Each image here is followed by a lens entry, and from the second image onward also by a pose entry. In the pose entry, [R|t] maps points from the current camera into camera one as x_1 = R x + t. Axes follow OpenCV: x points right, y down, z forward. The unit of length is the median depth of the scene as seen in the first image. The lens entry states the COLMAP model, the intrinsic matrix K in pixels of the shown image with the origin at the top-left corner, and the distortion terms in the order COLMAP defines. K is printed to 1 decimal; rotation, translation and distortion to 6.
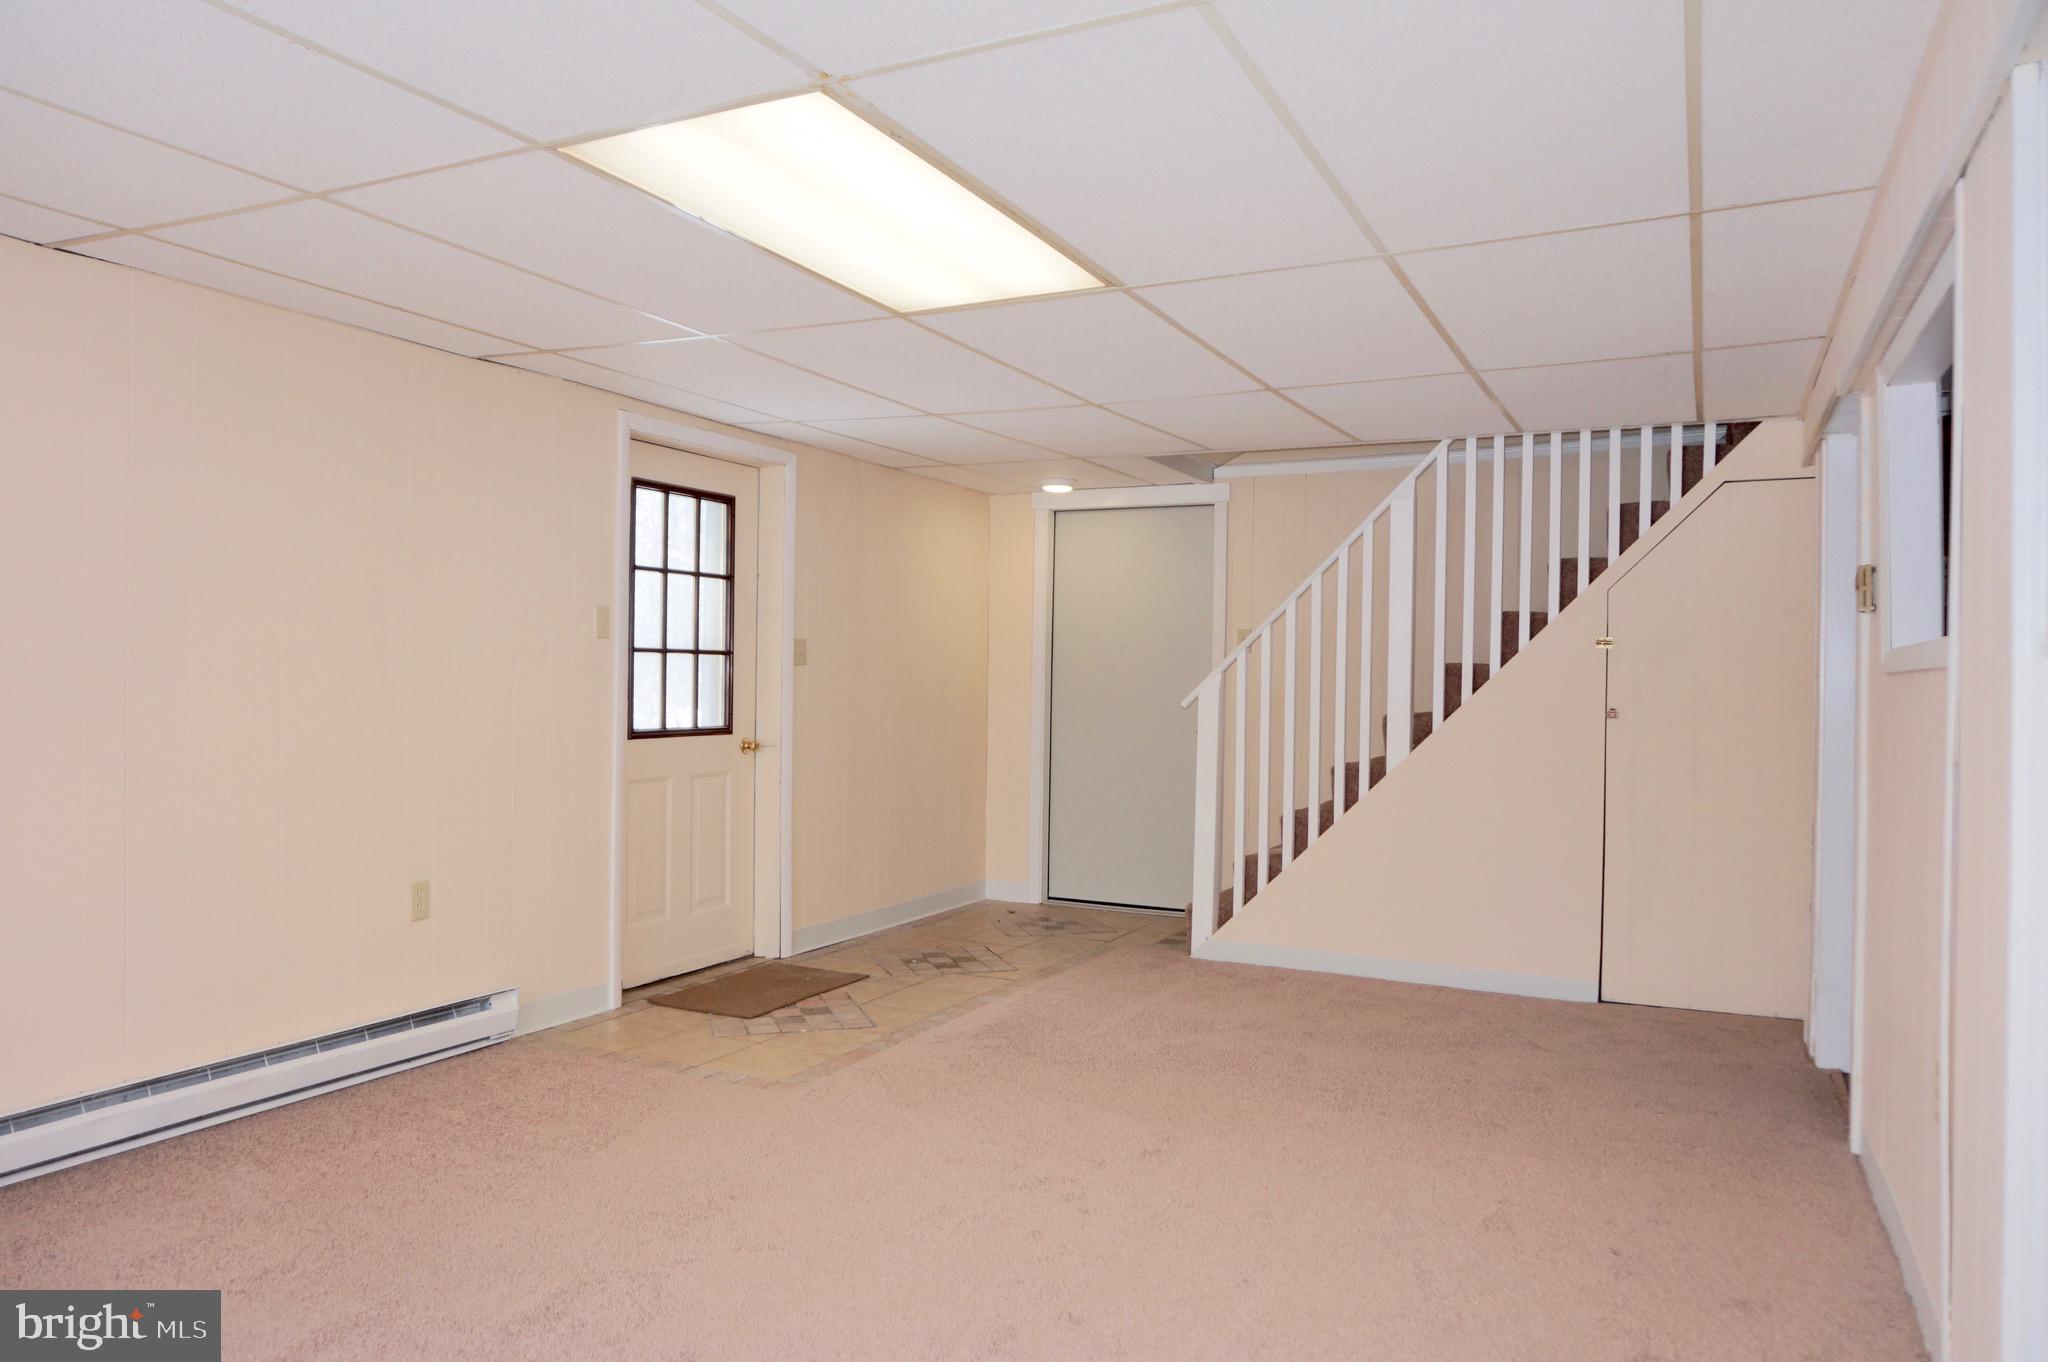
lens RADIAL K [[1384.2, 0, 1015.1], [0, 1384.2, 676.7], [0, 0, 1]] dist [-0.046527, 0.036764]
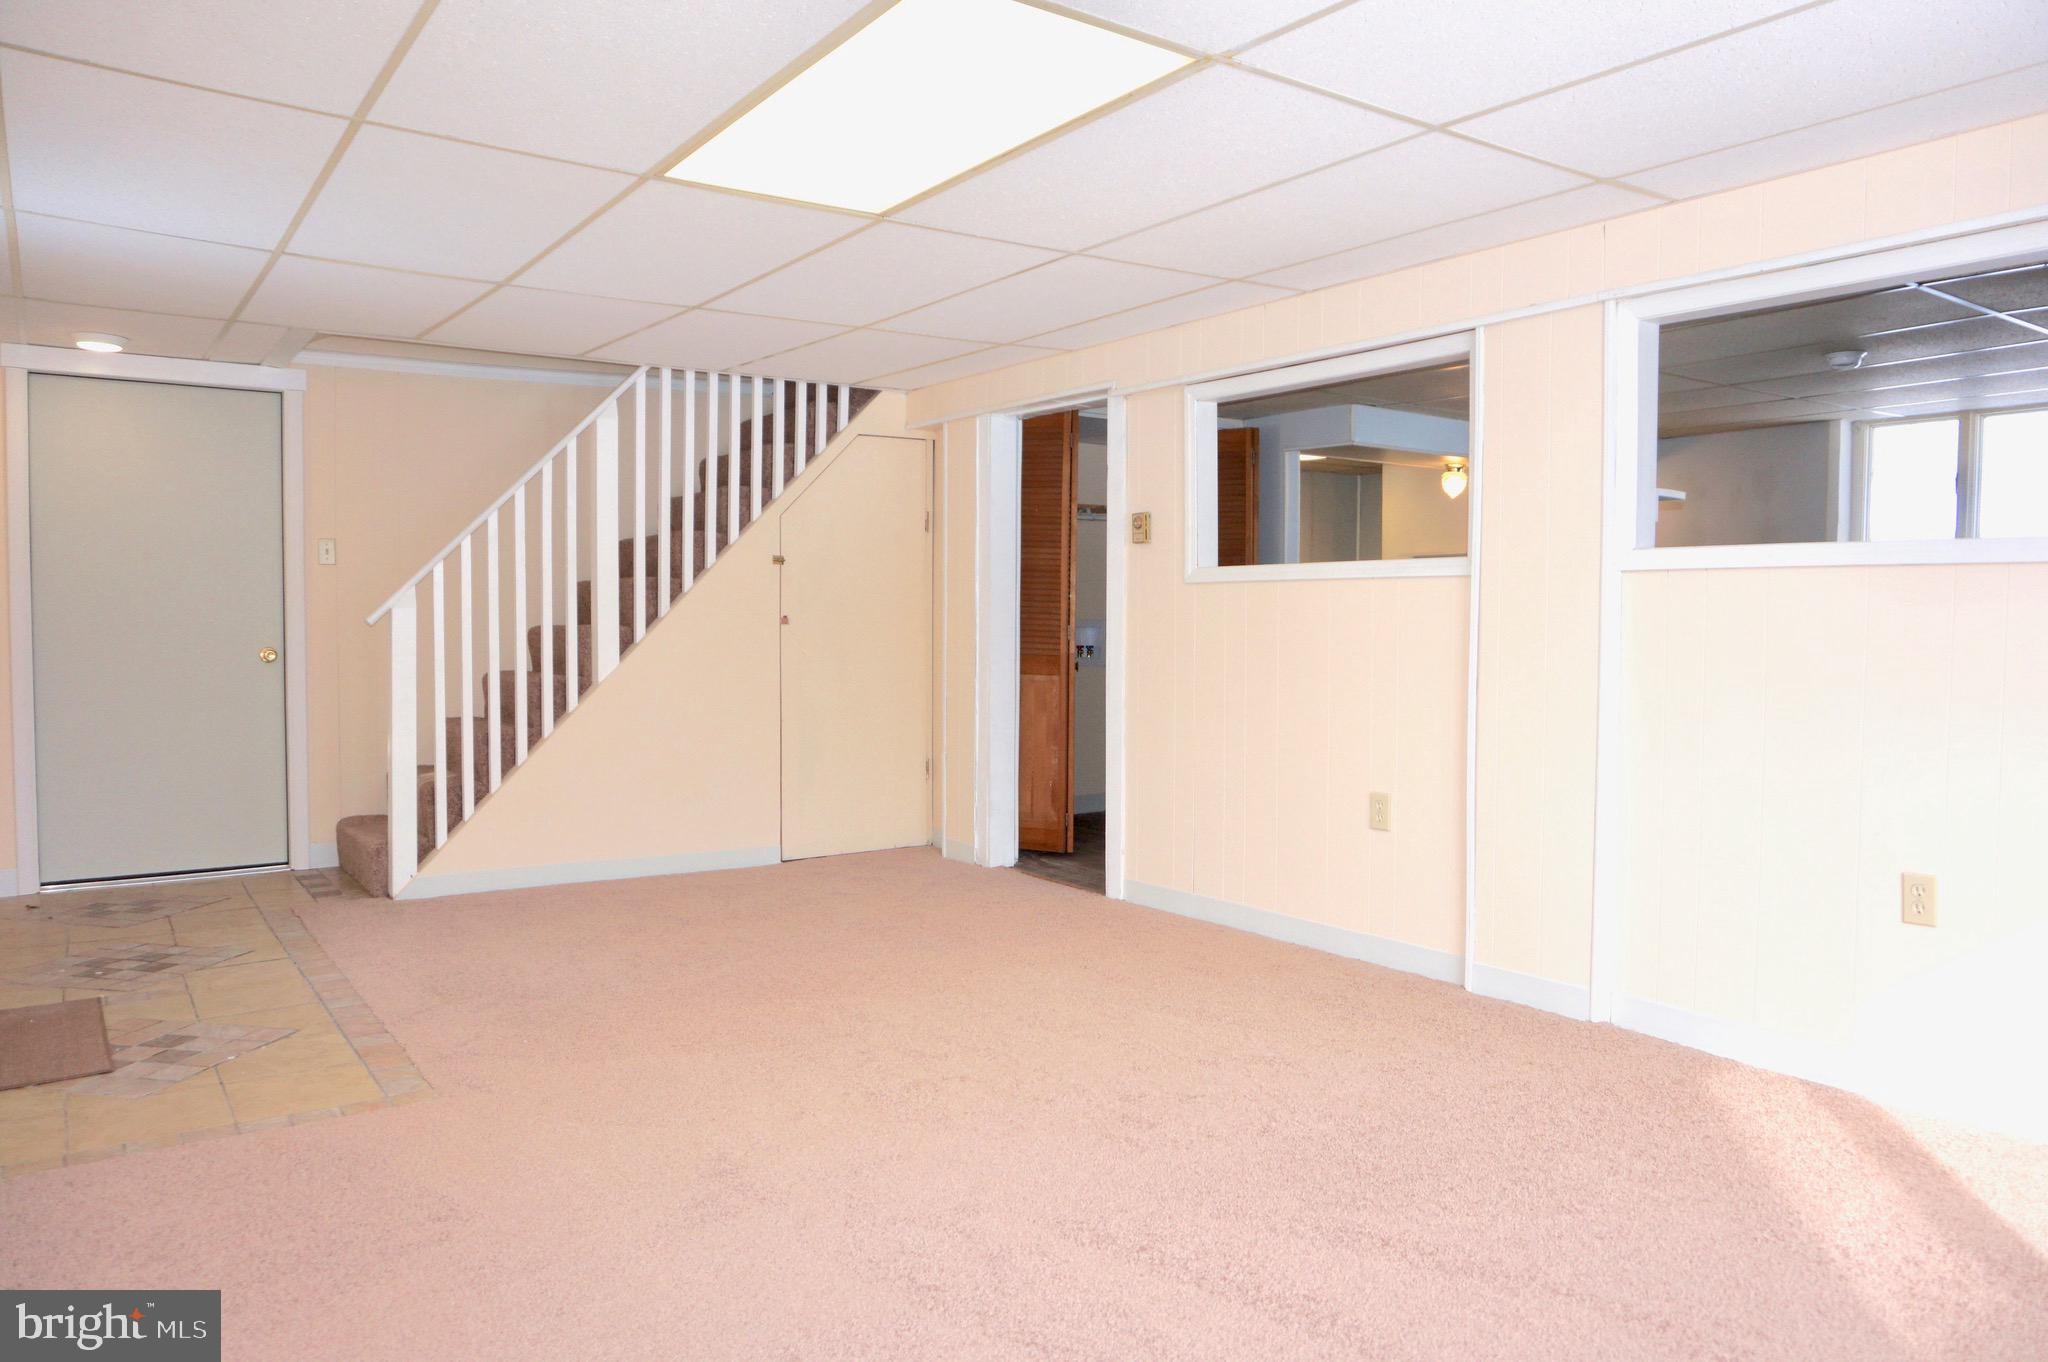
lens RADIAL K [[1384.2, 0, 1015.1], [0, 1384.2, 676.7], [0, 0, 1]] dist [-0.046527, 0.036764]
pose [[0.489306, -0.052944, 0.870503, -0.483637], [0.003987, 0.998281, 0.058475, 0.005943], [-0.872103, -0.025142, 0.488676, 0.222678]]
